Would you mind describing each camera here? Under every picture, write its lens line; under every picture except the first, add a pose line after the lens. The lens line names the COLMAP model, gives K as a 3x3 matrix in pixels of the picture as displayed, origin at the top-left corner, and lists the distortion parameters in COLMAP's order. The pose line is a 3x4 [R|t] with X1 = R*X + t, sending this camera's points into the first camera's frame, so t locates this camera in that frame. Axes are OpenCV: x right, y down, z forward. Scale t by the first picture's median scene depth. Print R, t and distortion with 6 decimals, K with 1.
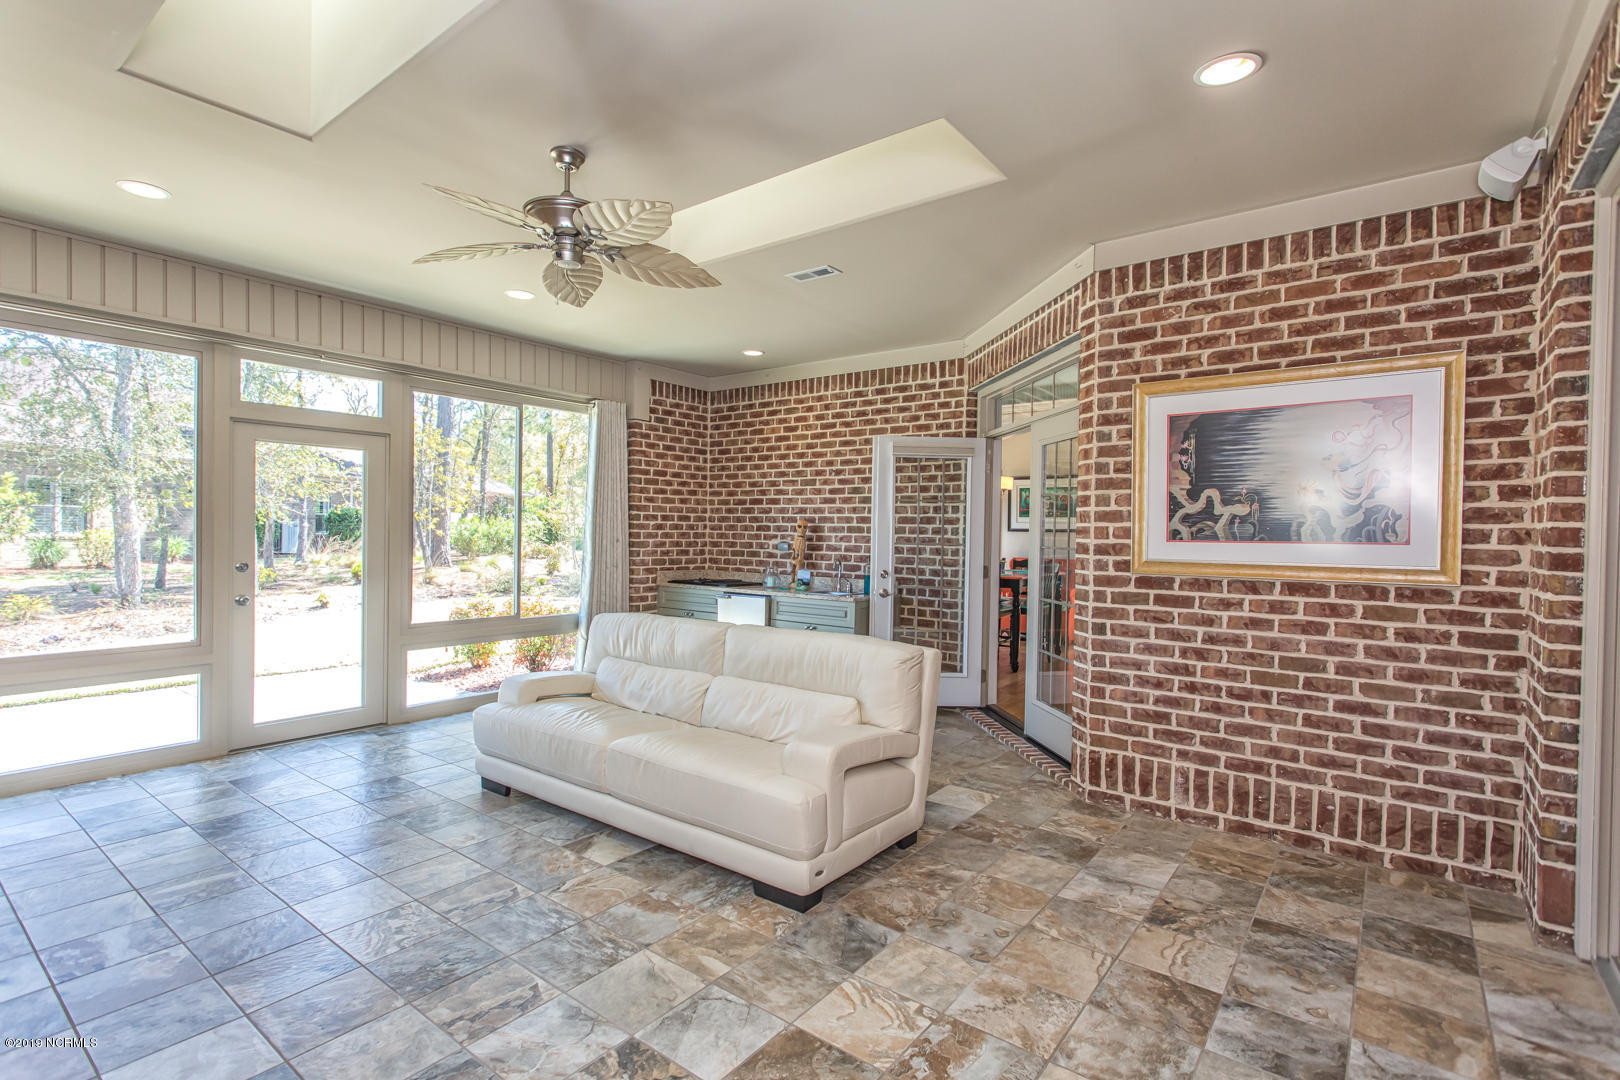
lens RADIAL K [[762.0, 0, 807.9], [0, 762.0, 541.2], [0, 0, 1]] dist [0.003860, 0.001307]
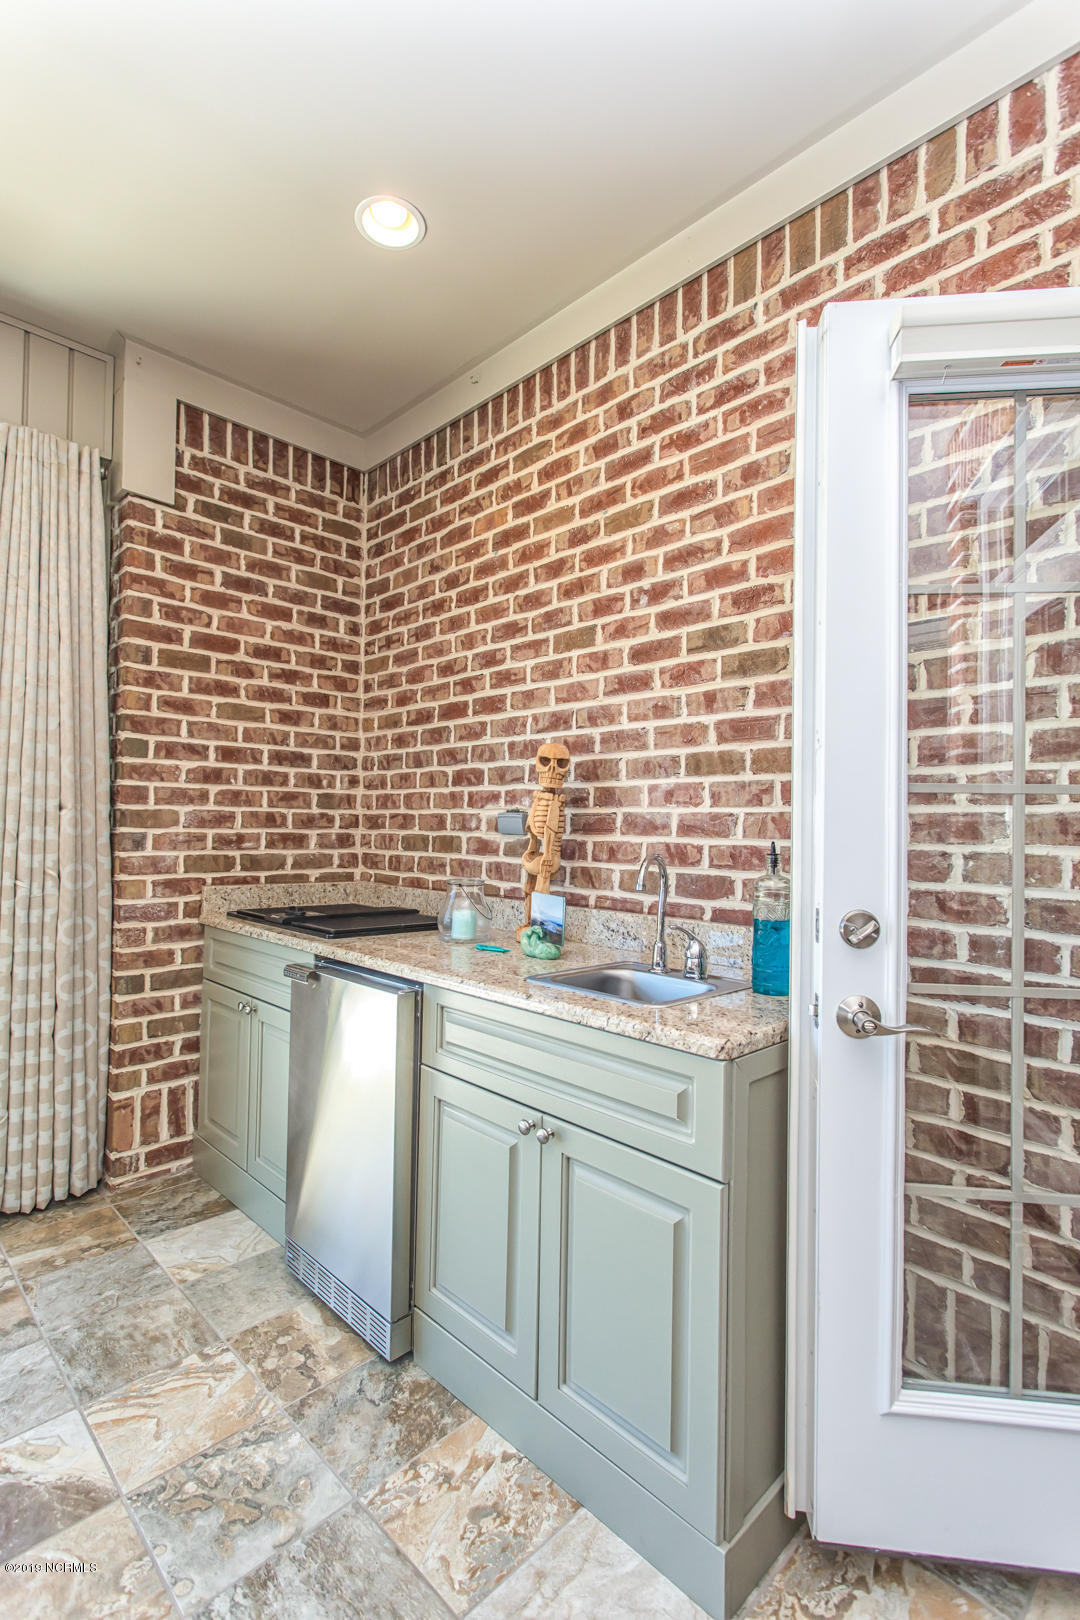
lens RADIAL K [[762.0, 0, 544.7], [0, 762.0, 814.6], [0, 0, 1]] dist [0.003860, 0.001307]
pose [[0.990507, -0.005009, -0.137372, 0.034307], [0.000816, 0.999533, -0.030558, 0.014268], [0.137460, 0.030156, 0.990048, 0.640944]]
